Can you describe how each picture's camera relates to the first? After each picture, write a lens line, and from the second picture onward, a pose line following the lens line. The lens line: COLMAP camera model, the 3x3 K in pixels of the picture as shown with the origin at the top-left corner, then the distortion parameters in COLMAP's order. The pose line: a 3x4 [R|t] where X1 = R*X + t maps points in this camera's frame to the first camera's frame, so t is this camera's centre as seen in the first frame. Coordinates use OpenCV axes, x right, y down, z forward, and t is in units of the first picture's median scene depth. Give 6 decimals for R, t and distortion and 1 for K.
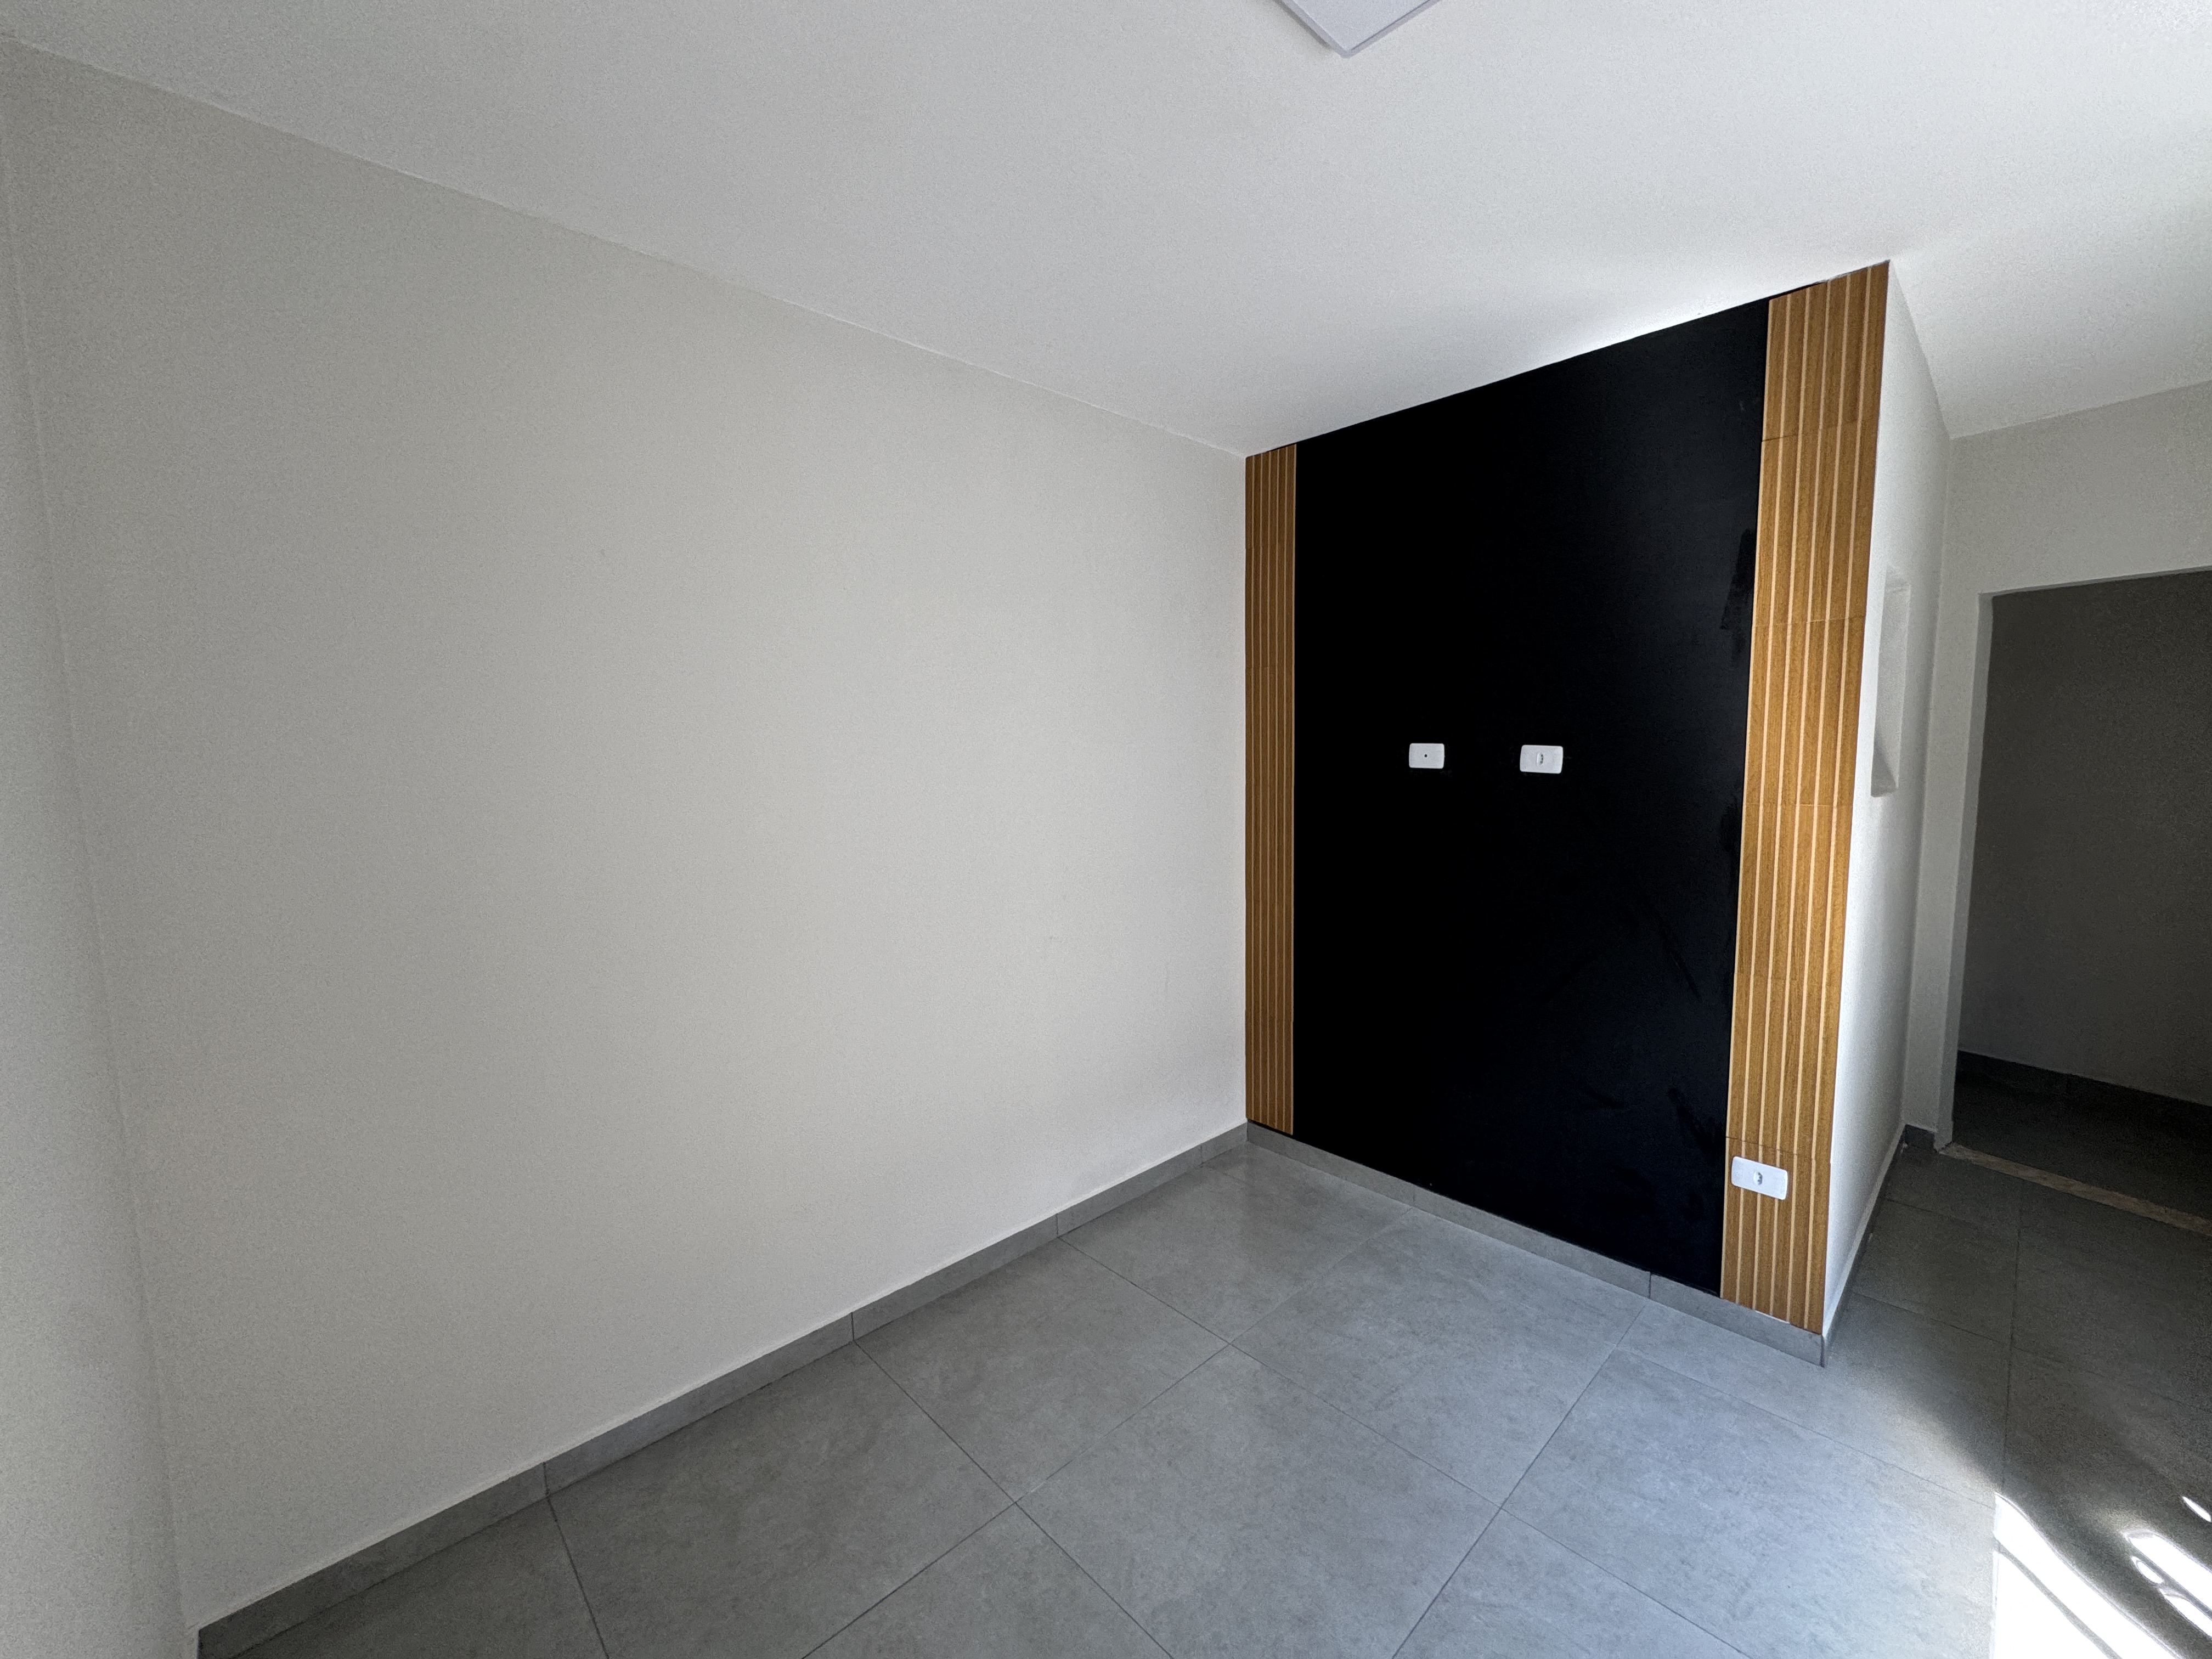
lens RADIAL K [[888.6, 0, 1114.1], [0, 888.6, 829.2], [0, 0, 1]] dist [-0.005417, 0.000797]
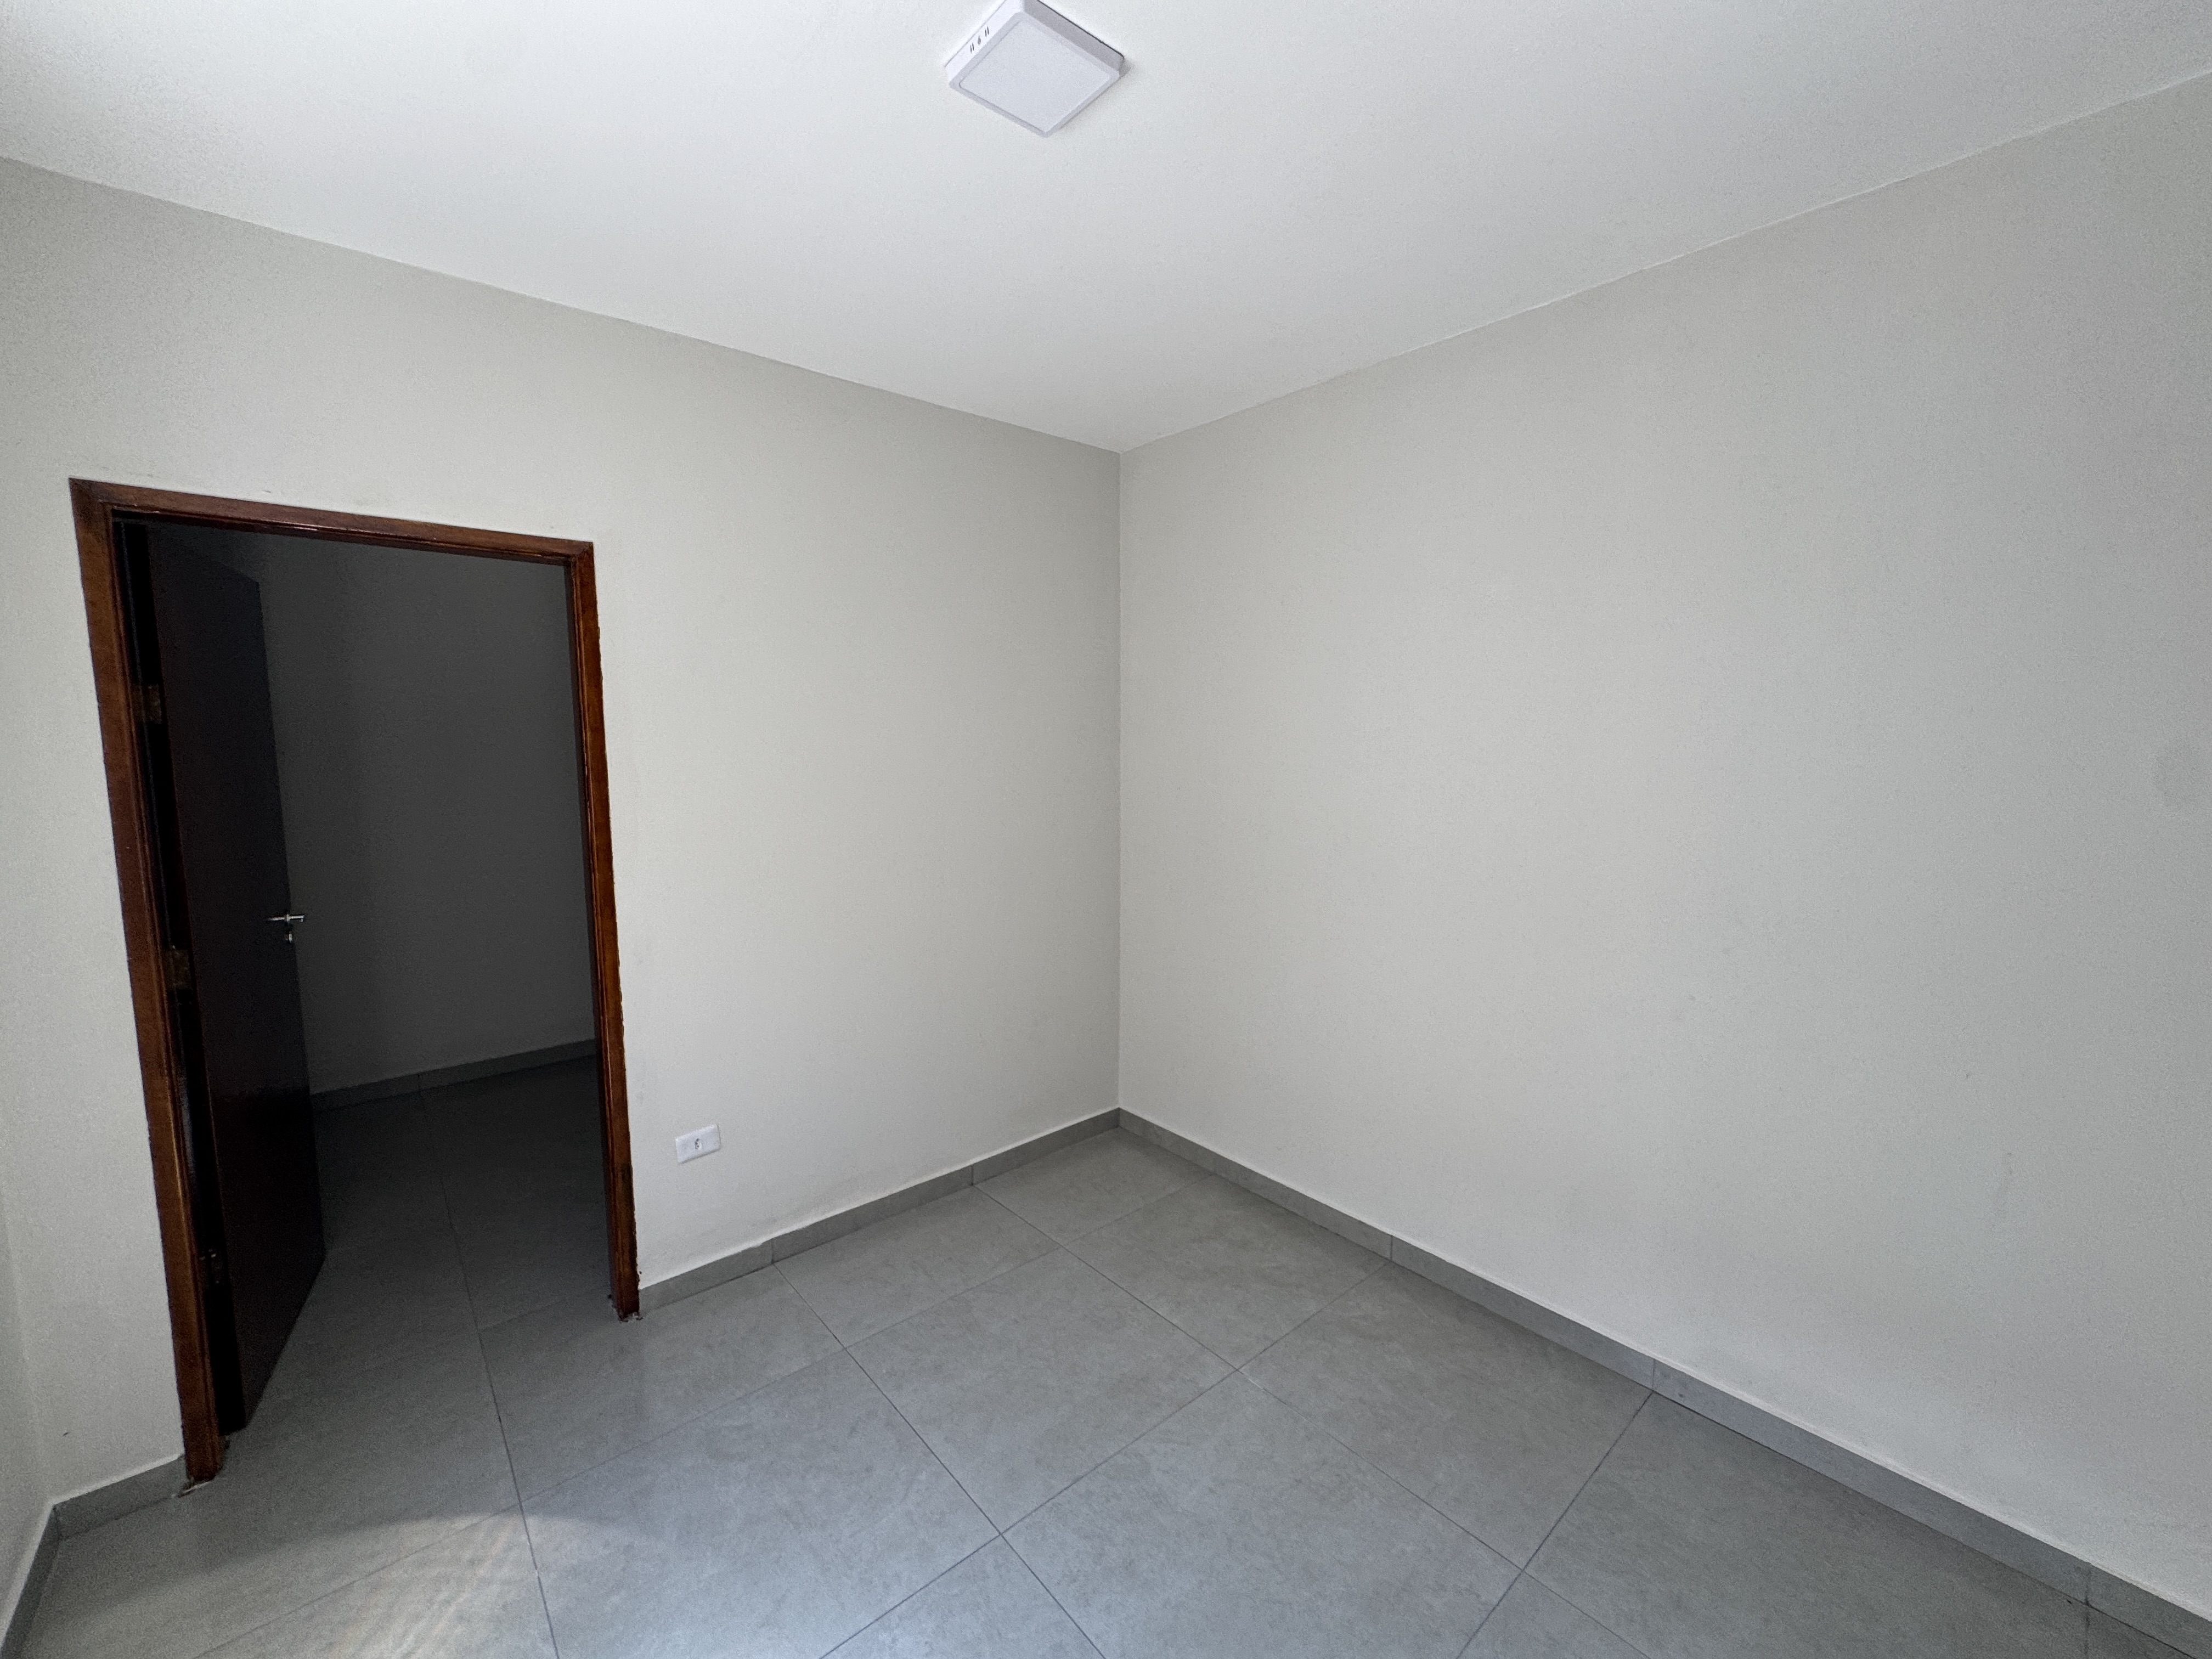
lens RADIAL K [[888.6, 0, 1112.3], [0, 888.6, 821.4], [0, 0, 1]] dist [-0.005417, 0.000797]
pose [[-0.042287, 0.109852, -0.993048, 0.820757], [-0.097823, 0.988706, 0.113538, -0.079247], [0.994305, 0.101944, -0.031063, 0.643222]]
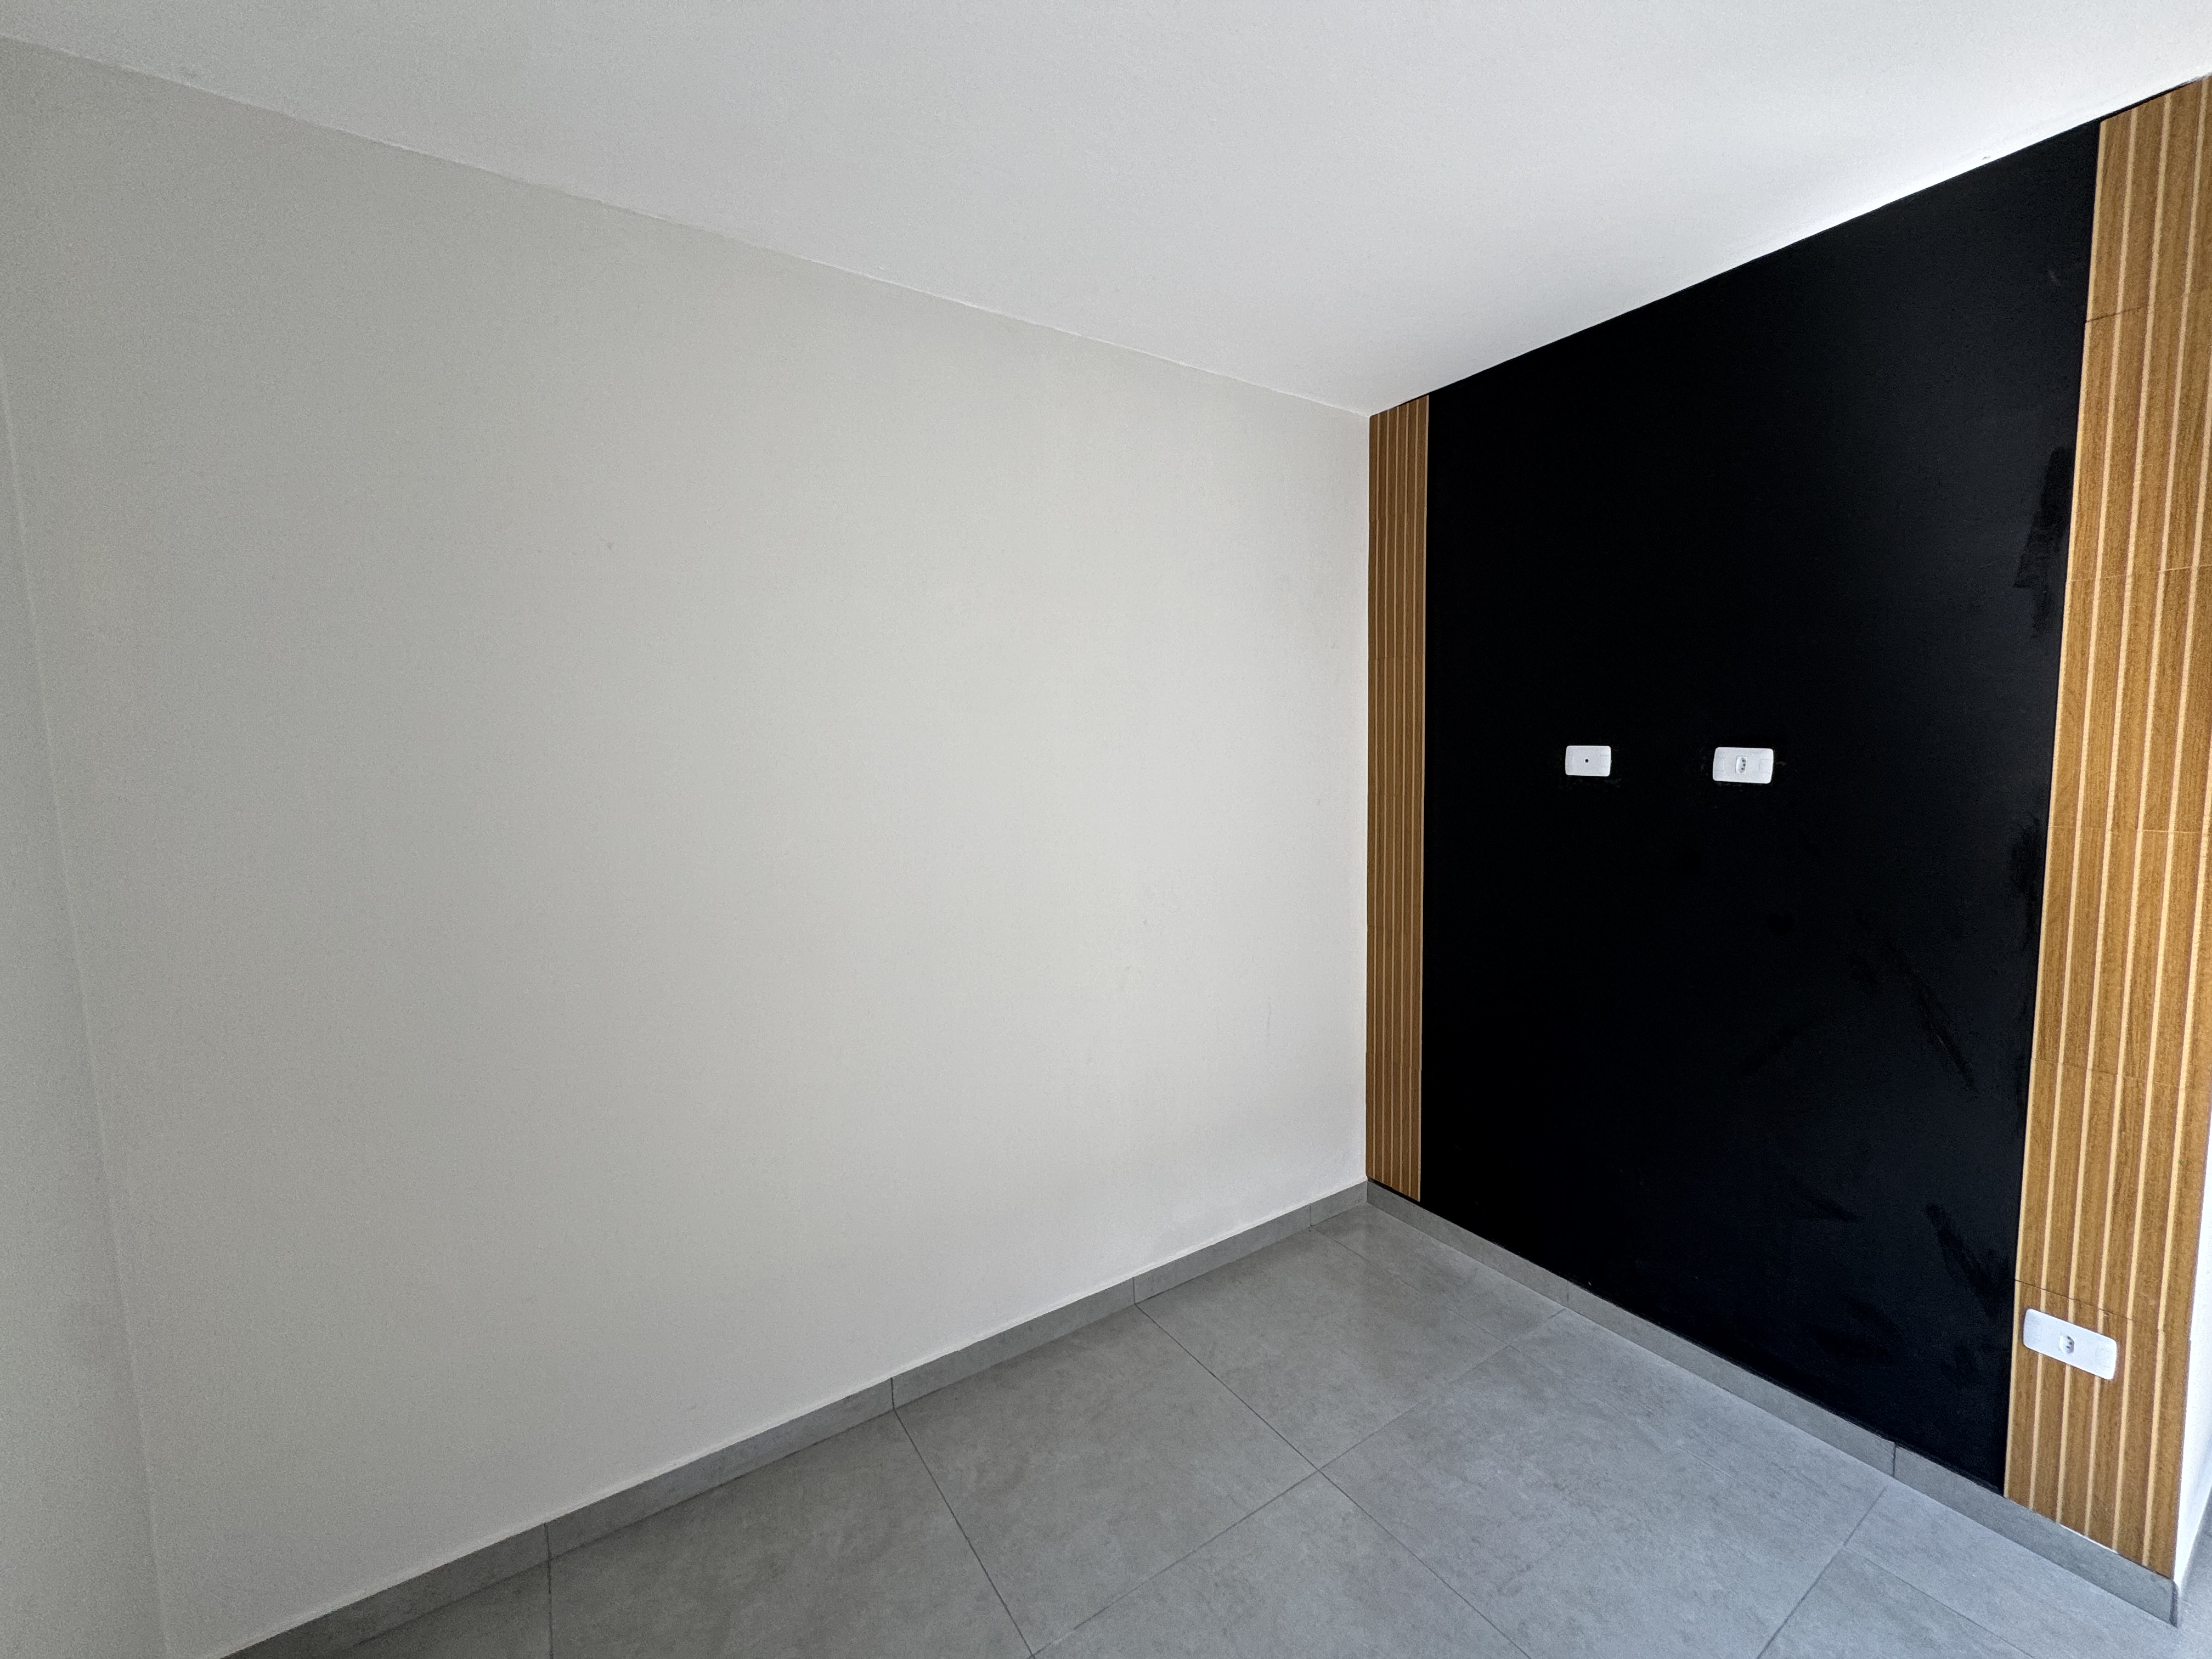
lens RADIAL K [[888.6, 0, 1109.7], [0, 888.6, 828.4], [0, 0, 1]] dist [-0.005417, 0.000797]
pose [[0.984127, 0.010330, -0.177167, 0.080692], [-0.010898, 0.999938, -0.002233, -0.017589], [0.177133, 0.004128, 0.984178, 0.150216]]
